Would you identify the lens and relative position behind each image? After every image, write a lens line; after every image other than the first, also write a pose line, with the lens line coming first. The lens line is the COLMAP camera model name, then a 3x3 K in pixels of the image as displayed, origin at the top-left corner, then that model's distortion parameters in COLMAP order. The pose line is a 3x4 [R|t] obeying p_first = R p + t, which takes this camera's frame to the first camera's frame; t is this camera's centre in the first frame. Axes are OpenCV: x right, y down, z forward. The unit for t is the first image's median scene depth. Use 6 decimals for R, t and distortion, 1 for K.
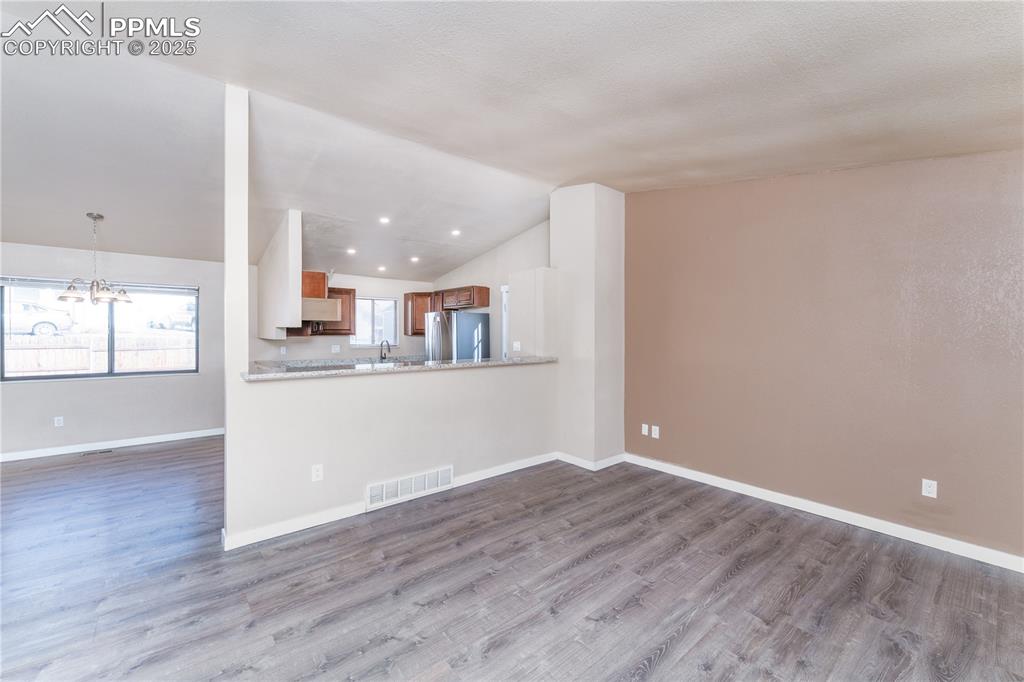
lens RADIAL K [[408.0, 0, 509.2], [0, 408.0, 344.8], [0, 0, 1]] dist [0.001533, -0.000031]
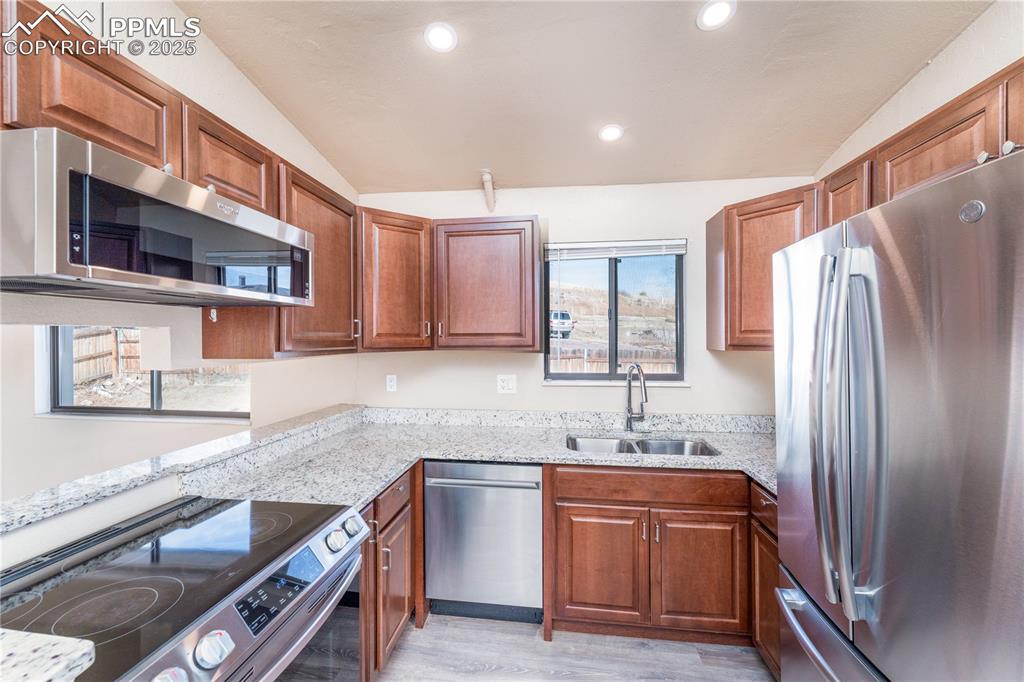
lens RADIAL K [[408.0, 0, 509.7], [0, 408.0, 336.8], [0, 0, 1]] dist [0.001533, -0.000031]
pose [[0.677338, -0.004258, -0.735660, -0.307020], [-0.020044, 0.999505, -0.024240, -0.055571], [0.735399, 0.031164, 0.676918, 1.637175]]
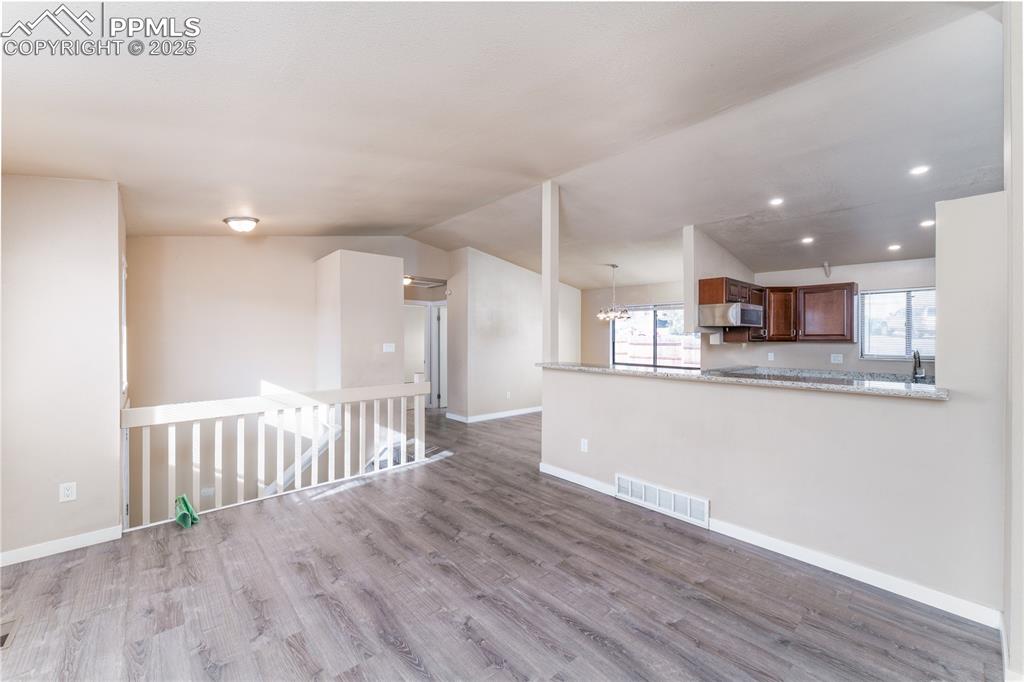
lens RADIAL K [[408.0, 0, 508.5], [0, 408.0, 339.0], [0, 0, 1]] dist [0.001533, -0.000031]
pose [[0.039184, 0.000452, -0.999232, 0.804927], [-0.033560, 0.999436, -0.000864, -0.013224], [0.998668, 0.033568, 0.039177, 0.692740]]
